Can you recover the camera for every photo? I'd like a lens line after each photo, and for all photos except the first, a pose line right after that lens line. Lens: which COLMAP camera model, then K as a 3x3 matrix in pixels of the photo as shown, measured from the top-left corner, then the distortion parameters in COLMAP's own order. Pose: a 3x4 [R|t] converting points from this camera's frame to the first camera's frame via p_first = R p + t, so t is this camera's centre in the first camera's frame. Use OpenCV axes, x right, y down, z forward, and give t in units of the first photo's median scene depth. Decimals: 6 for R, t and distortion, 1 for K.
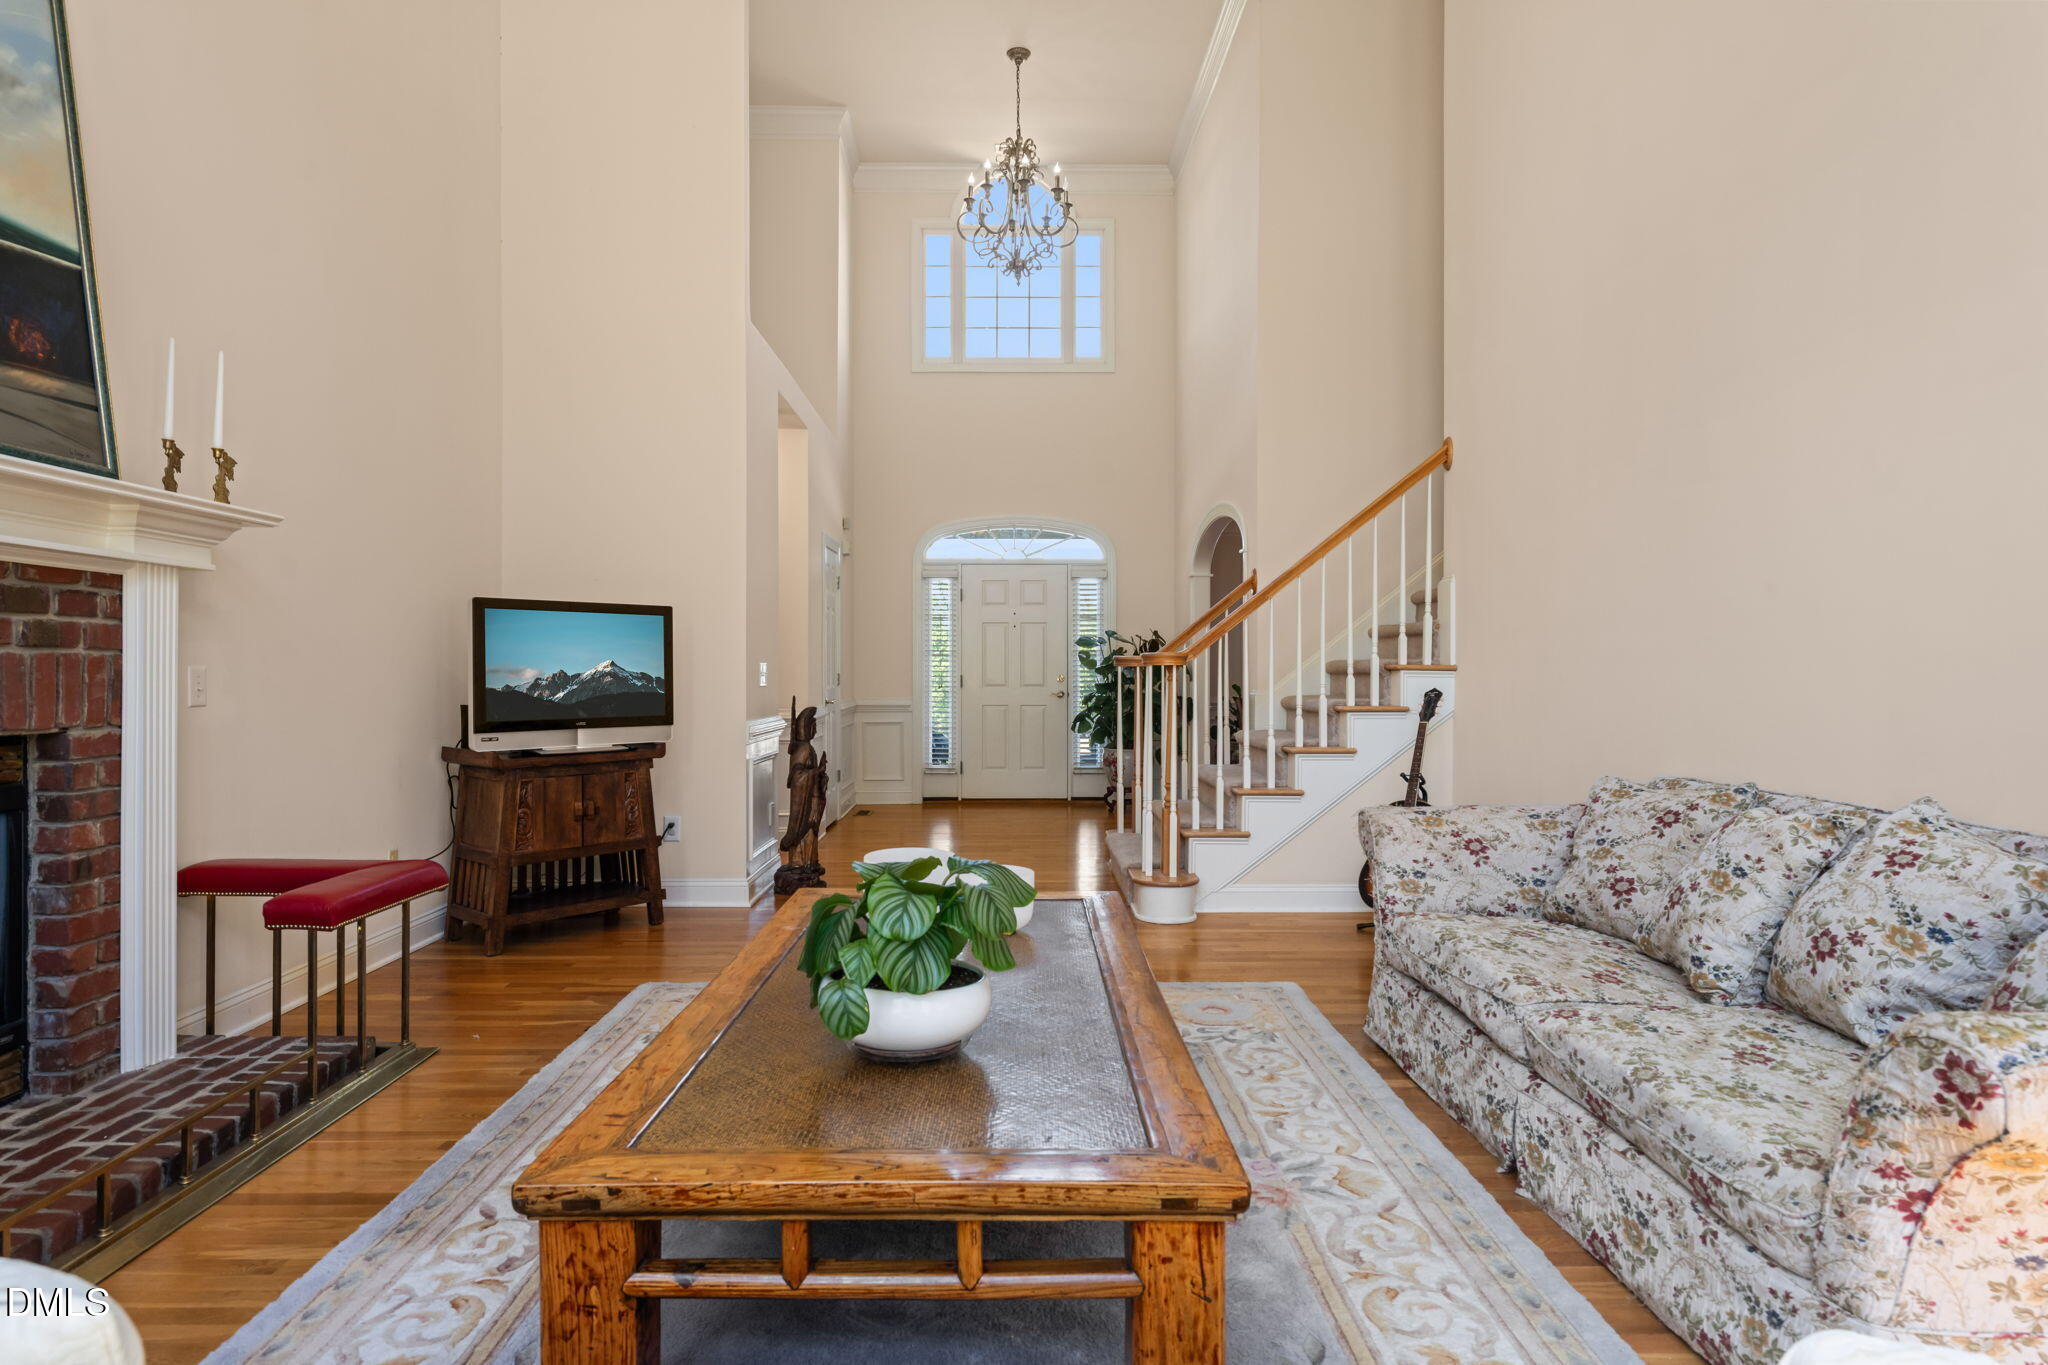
lens RADIAL K [[1165.9, 0, 990.2], [0, 1165.9, 671.0], [0, 0, 1]] dist [-0.000039, 0.001817]
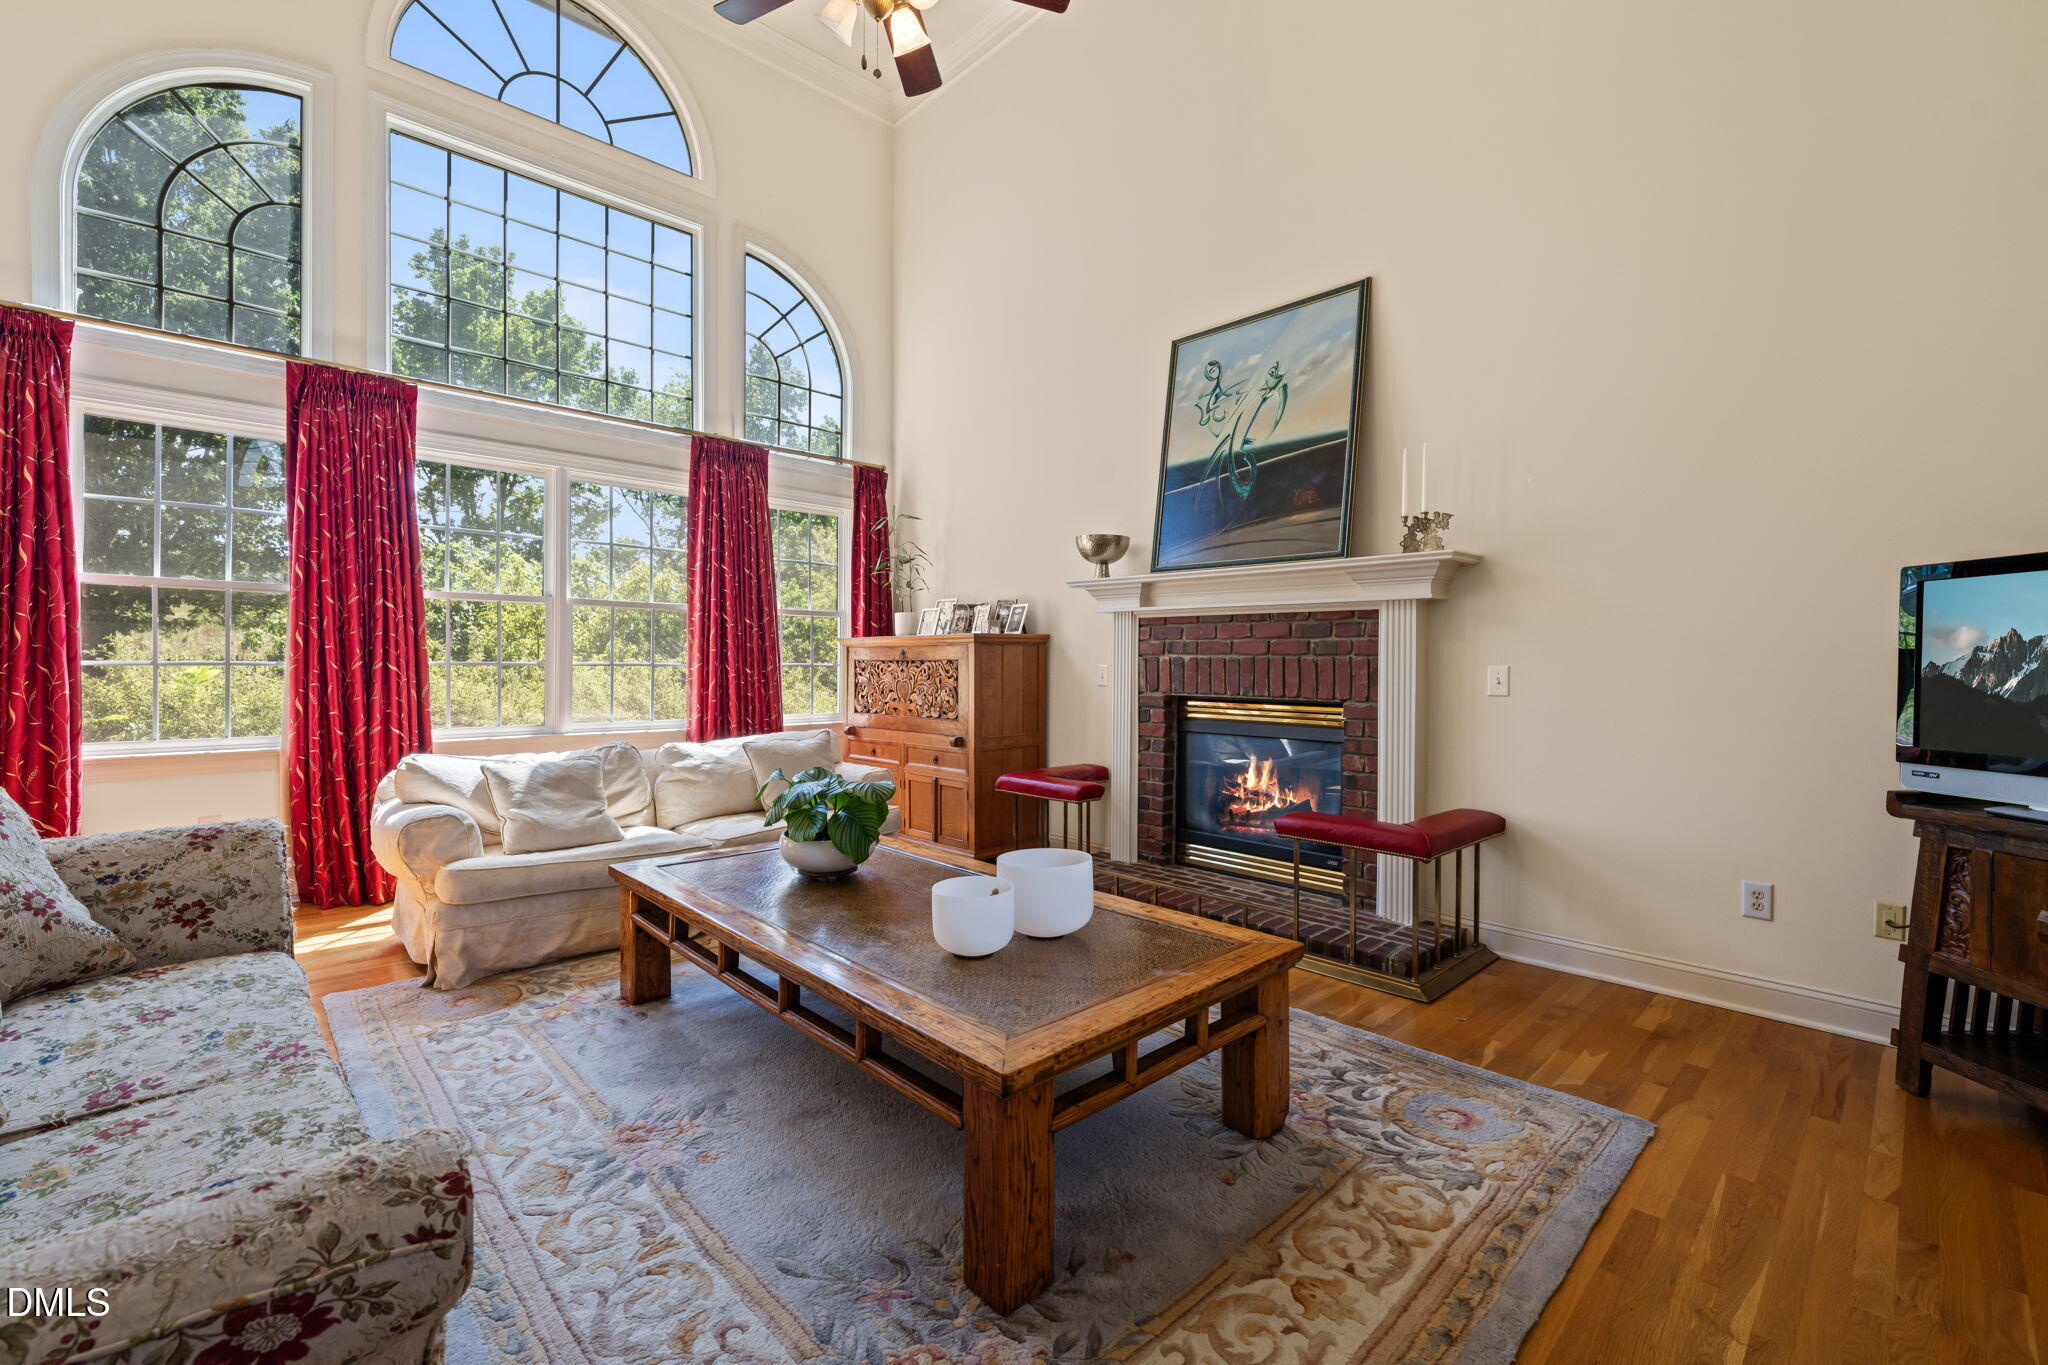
lens RADIAL K [[858.8, 0, 1028.5], [0, 858.8, 671.1], [0, 0, 1]] dist [-0.001117, 0.000219]
pose [[-0.715229, -0.003005, -0.698883, 0.384045], [-0.008844, 0.999950, 0.004752, 0.002040], [0.698834, 0.009580, -0.715220, 1.308046]]
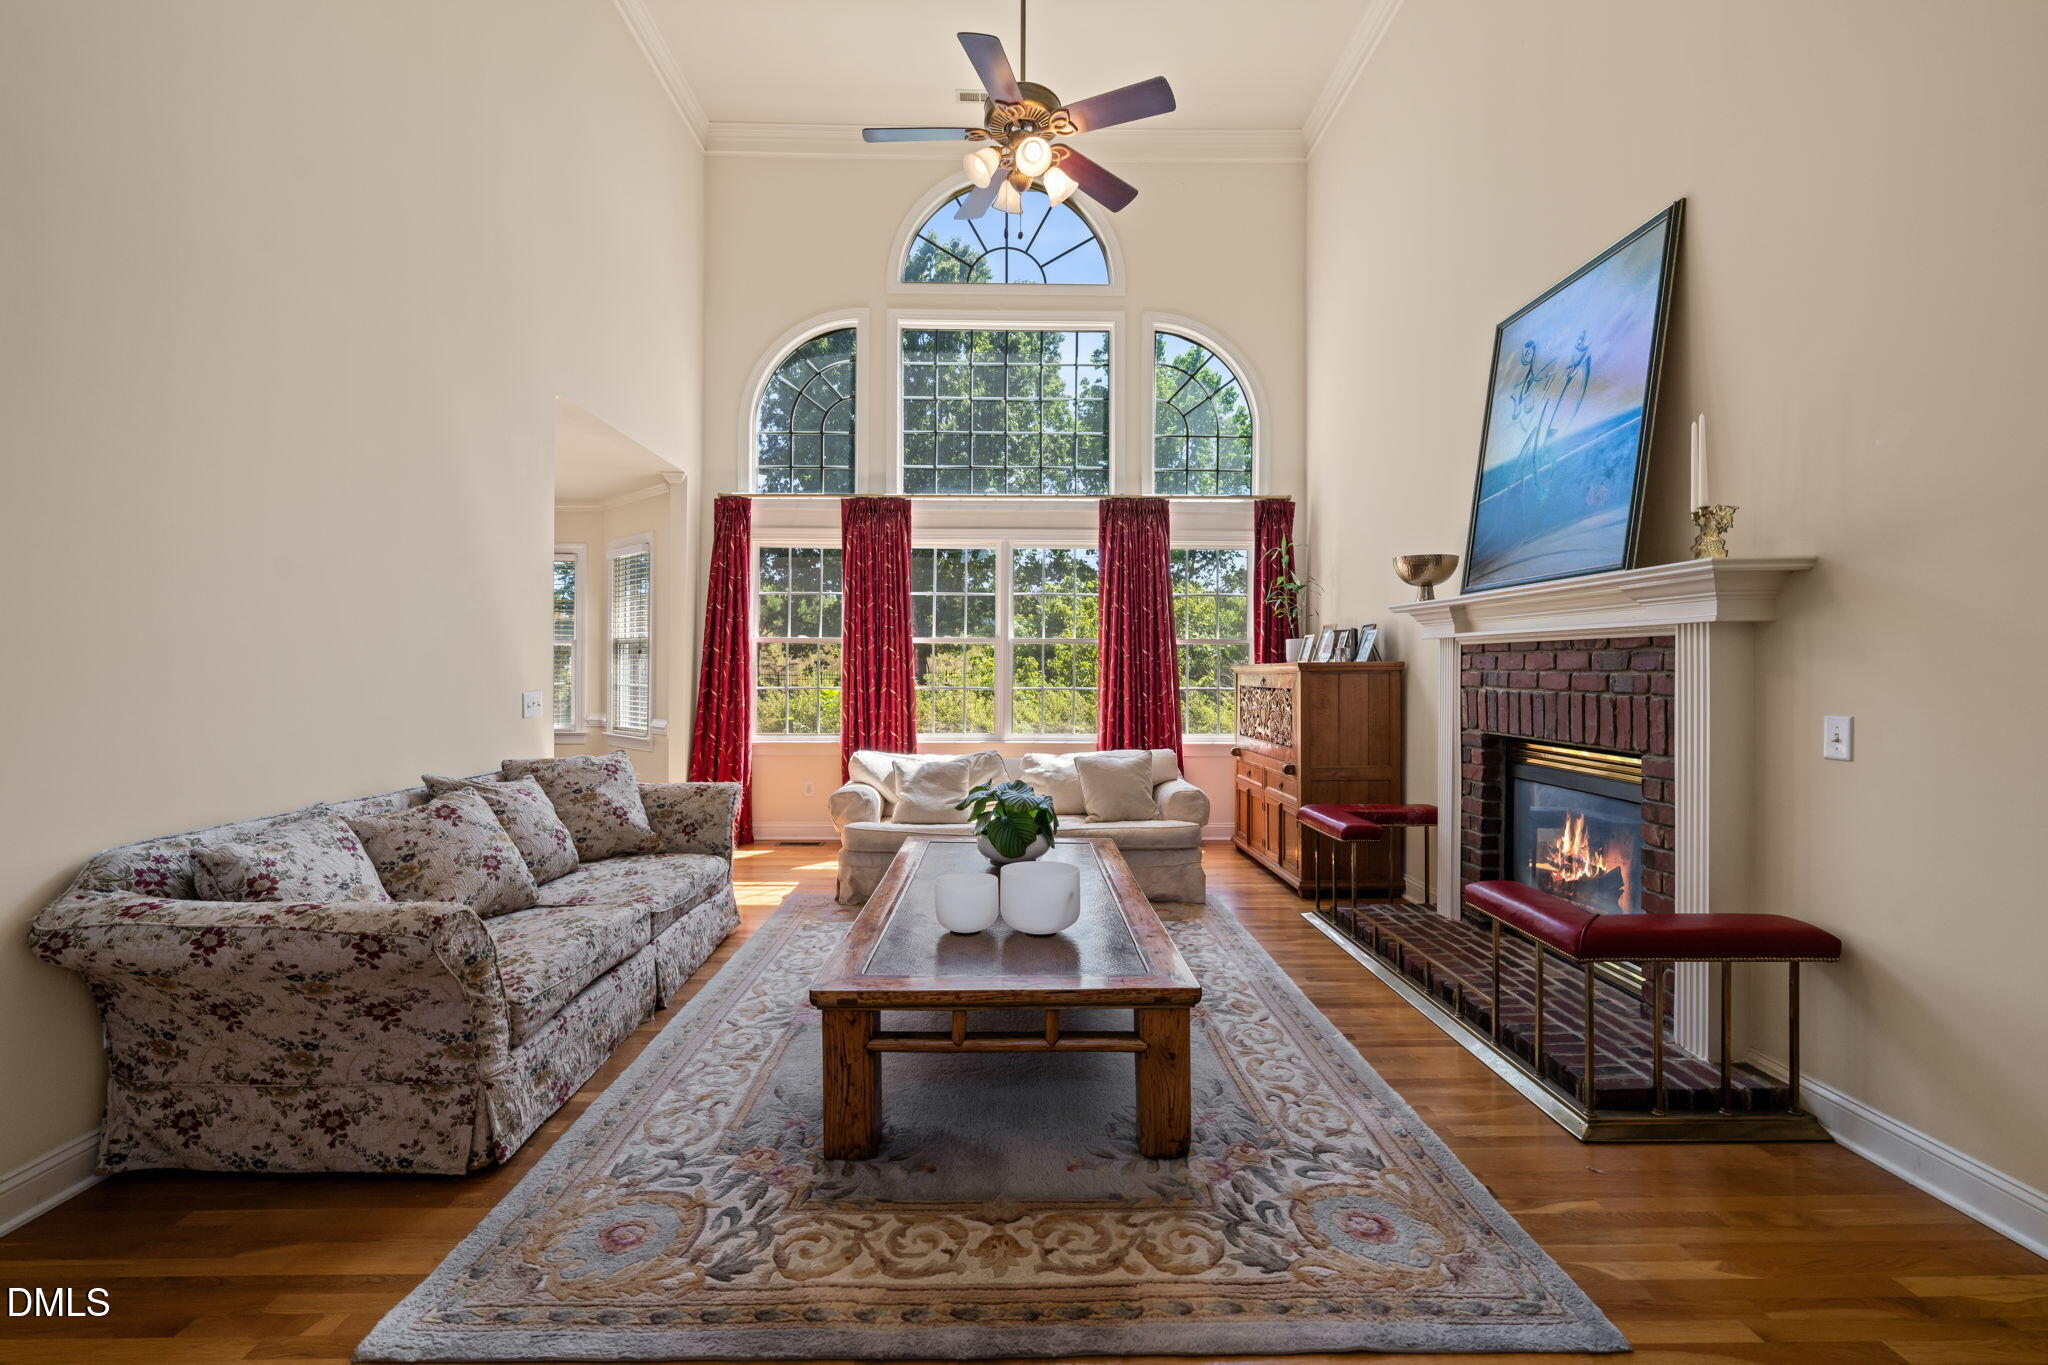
lens RADIAL K [[858.8, 0, 1028.5], [0, 858.8, 671.1], [0, 0, 1]] dist [-0.001117, 0.000219]
pose [[-0.999048, -0.009355, -0.042617, -0.014601], [-0.009349, 0.999956, -0.000353, -0.032677], [0.042618, 0.000045, -0.999091, 1.623539]]
